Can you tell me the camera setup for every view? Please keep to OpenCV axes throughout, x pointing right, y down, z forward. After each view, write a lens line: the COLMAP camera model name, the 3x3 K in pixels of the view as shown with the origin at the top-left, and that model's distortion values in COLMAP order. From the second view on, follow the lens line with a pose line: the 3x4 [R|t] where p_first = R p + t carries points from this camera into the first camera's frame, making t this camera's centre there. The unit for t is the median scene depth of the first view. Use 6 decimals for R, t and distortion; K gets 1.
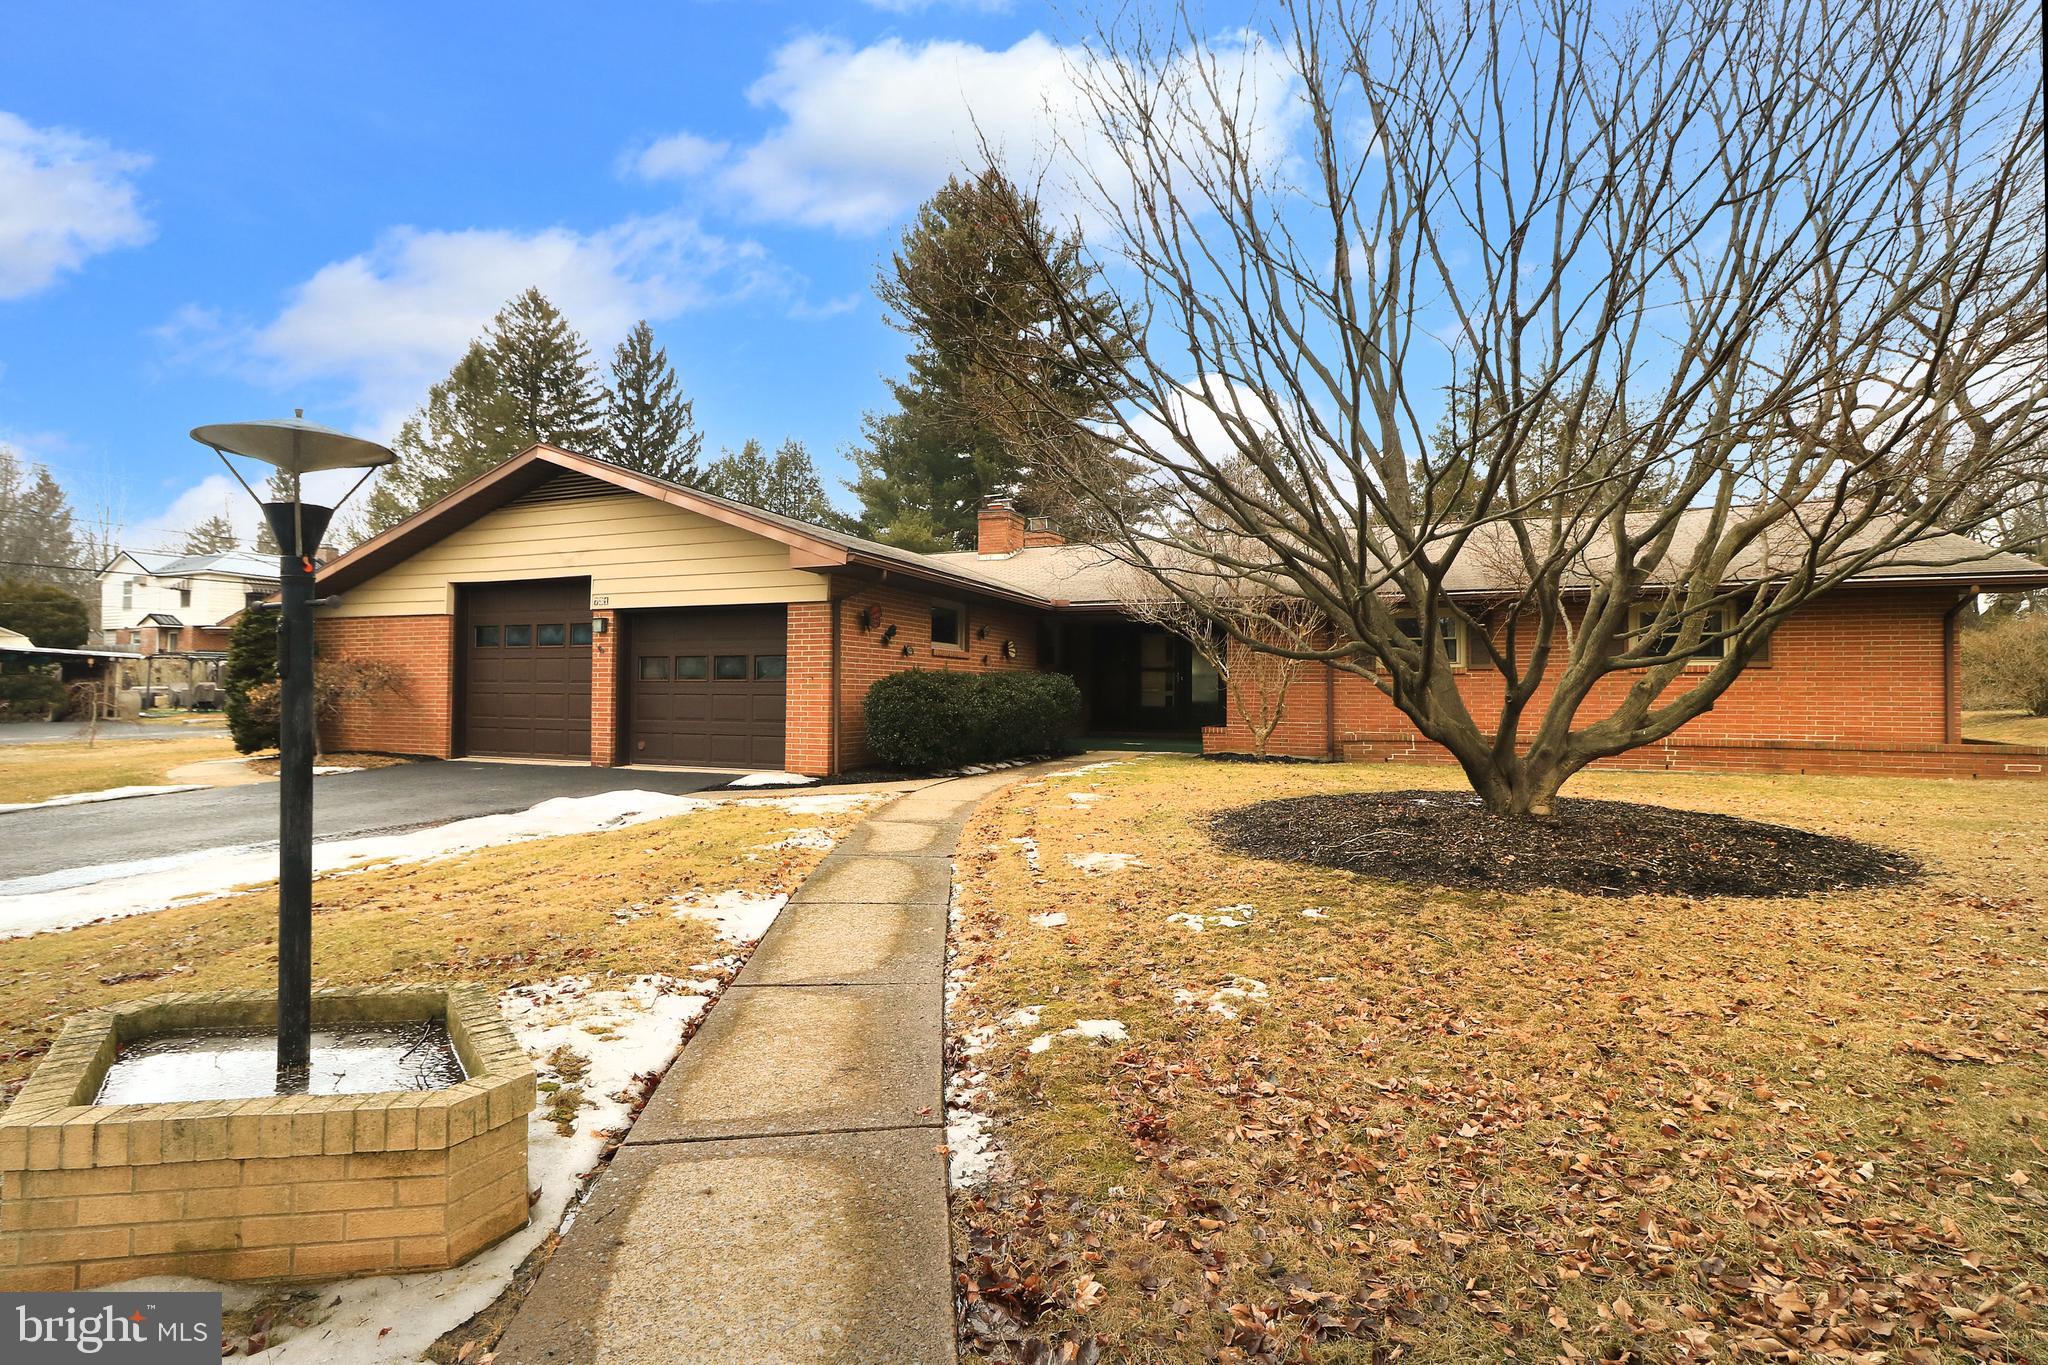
lens RADIAL K [[990.5, 0, 1009.5], [0, 990.5, 685.8], [0, 0, 1]] dist [0.007556, 0.000671]
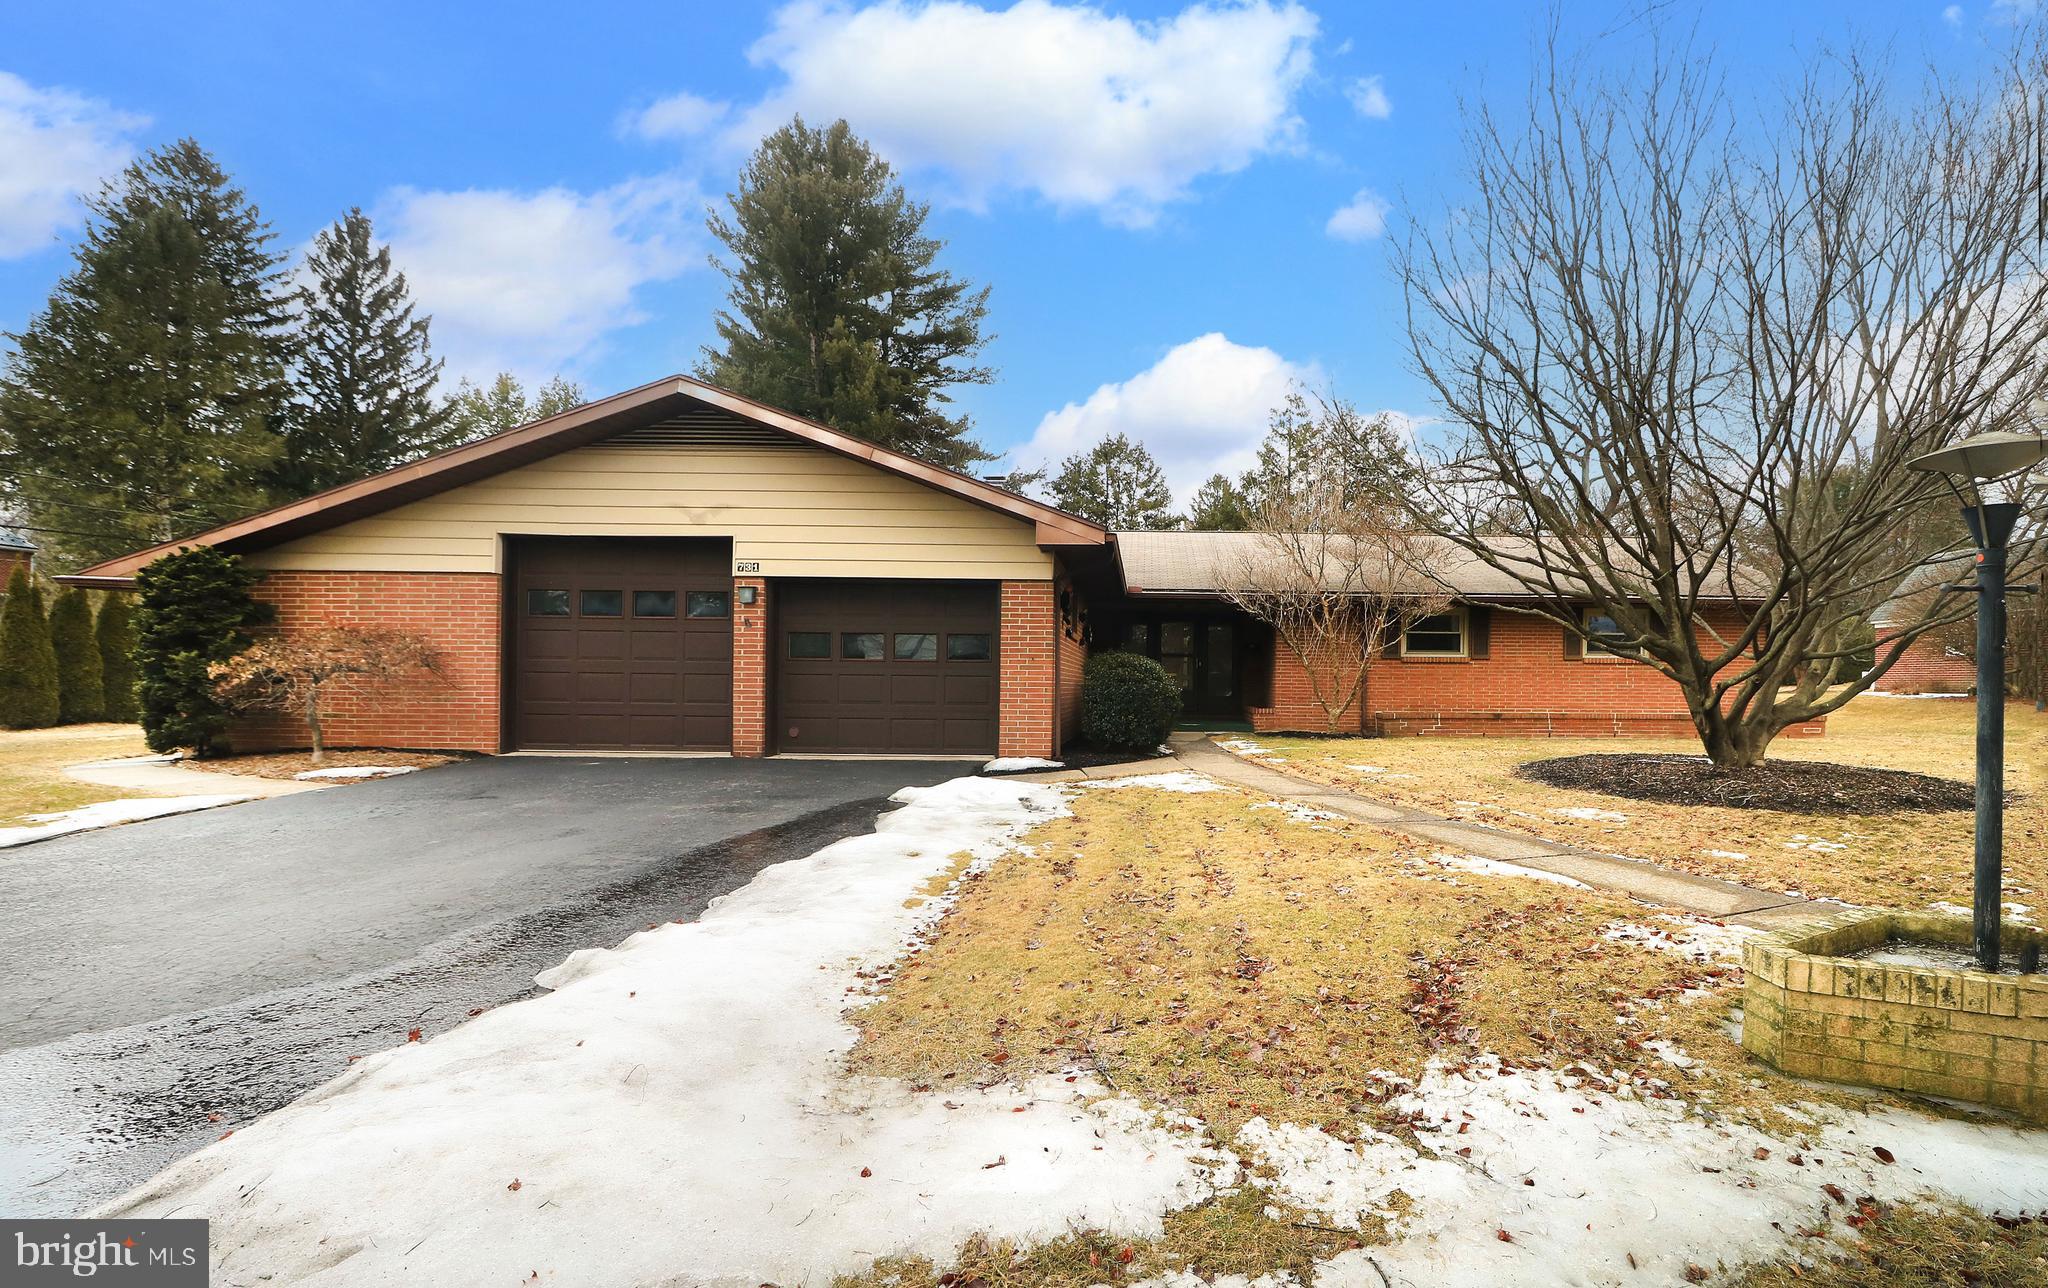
lens RADIAL K [[981.9, 0, 1152.9], [0, 981.9, 696.0], [0, 0, 1]] dist [0.000140, -0.004770]
pose [[0.916197, -0.002852, 0.400717, -0.123943], [-0.006861, 0.999716, 0.022801, 0.001516], [-0.400669, -0.023639, 0.915918, 0.019636]]
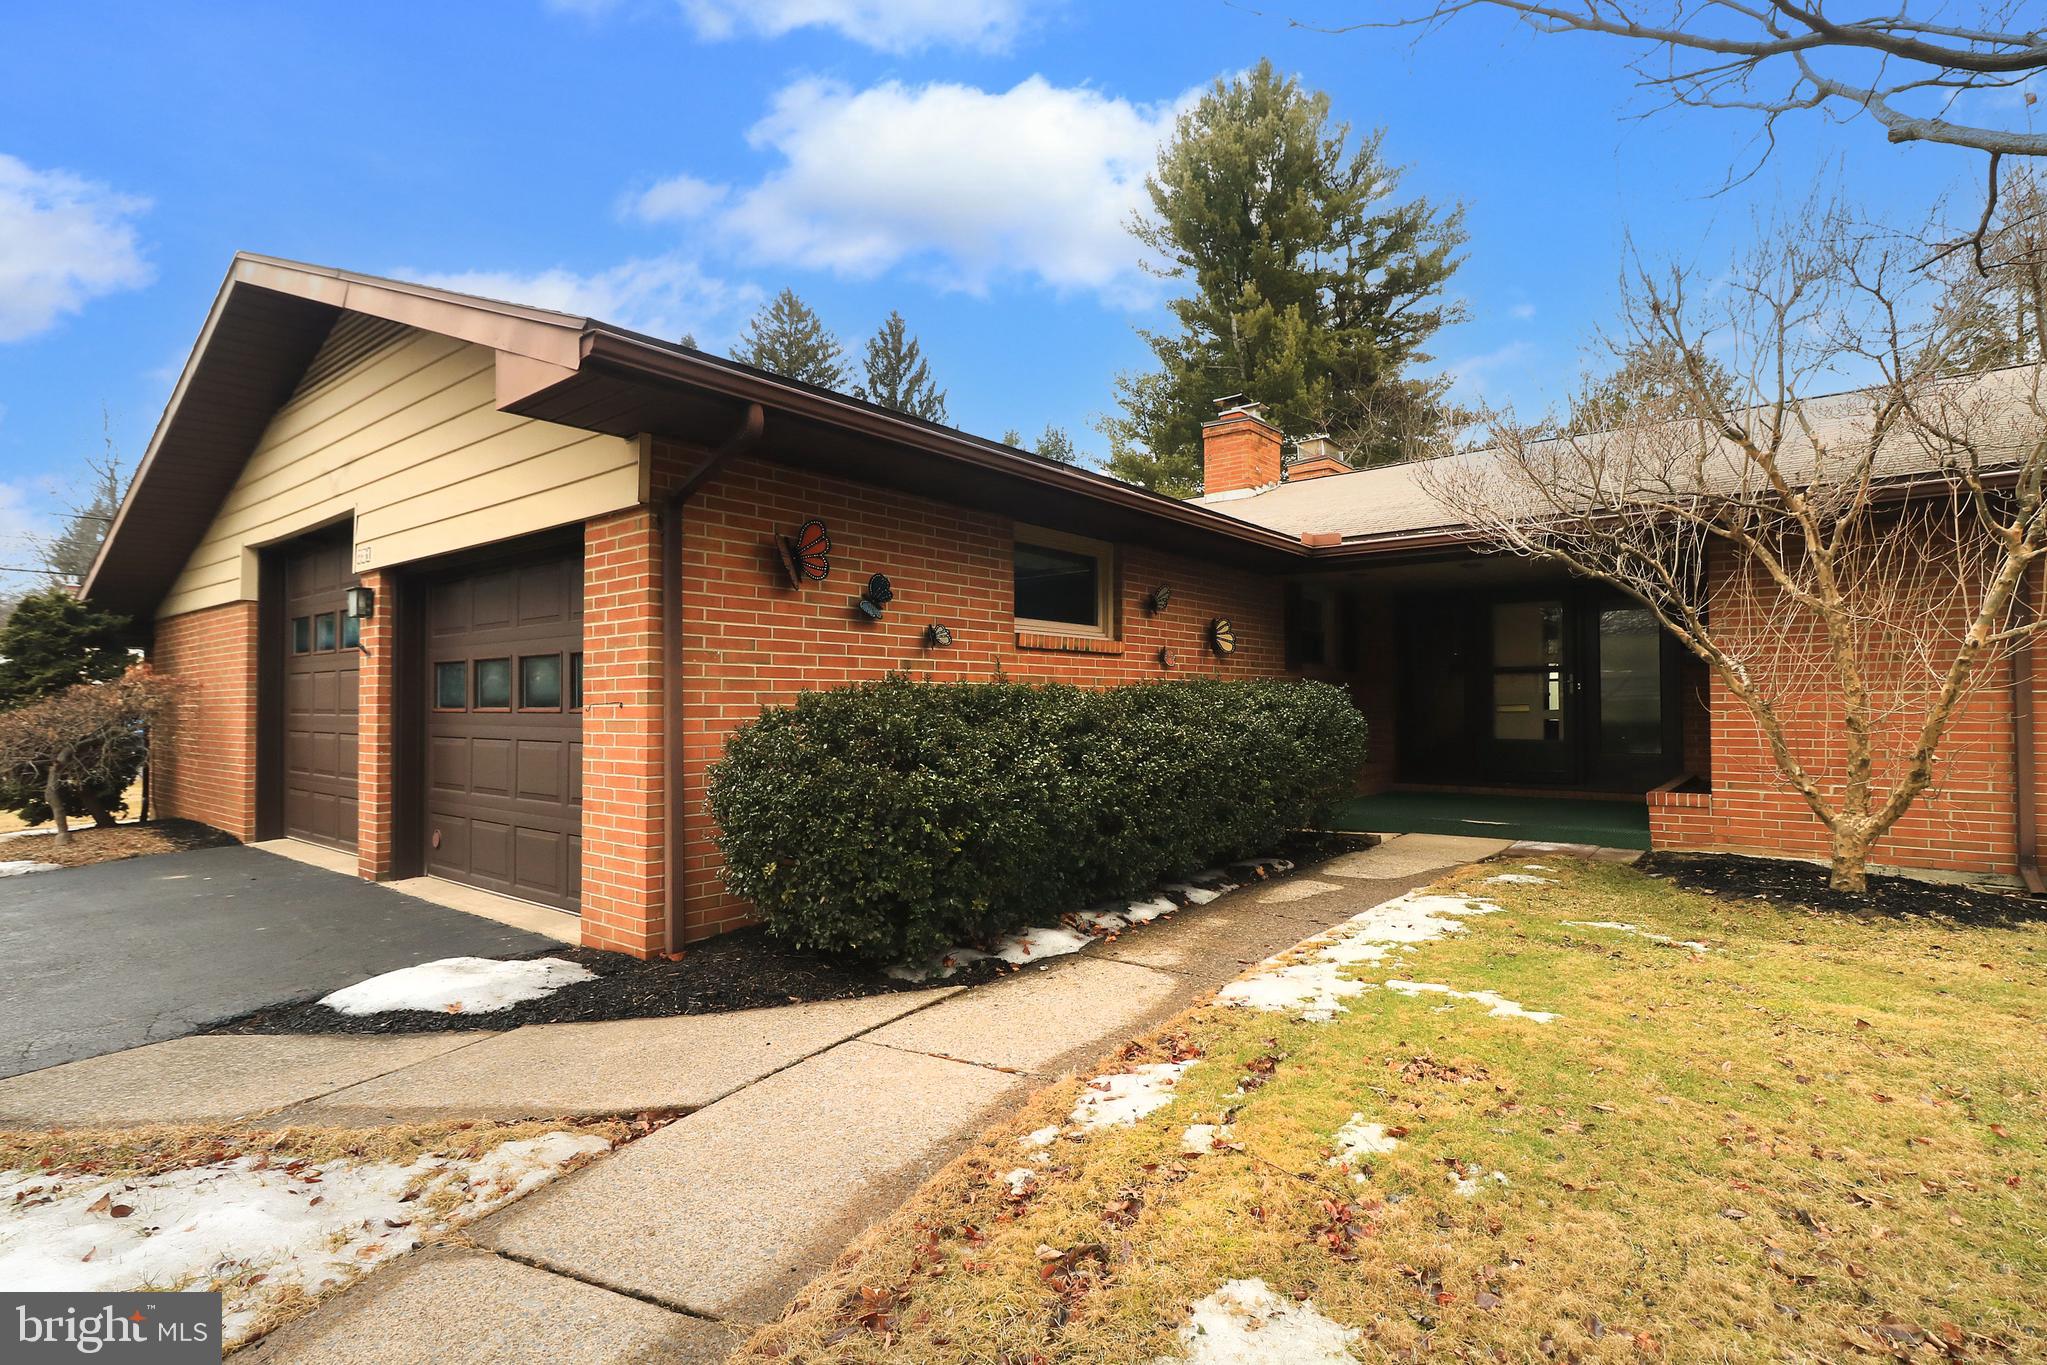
lens RADIAL K [[990.1, 0, 1036.5], [0, 990.1, 691.8], [0, 0, 1]] dist [0.007556, 0.000671]
pose [[0.960412, -0.014103, -0.278227, 0.018495], [0.012974, 0.999898, -0.005901, -0.002212], [0.278281, 0.002057, 0.960497, 0.174030]]
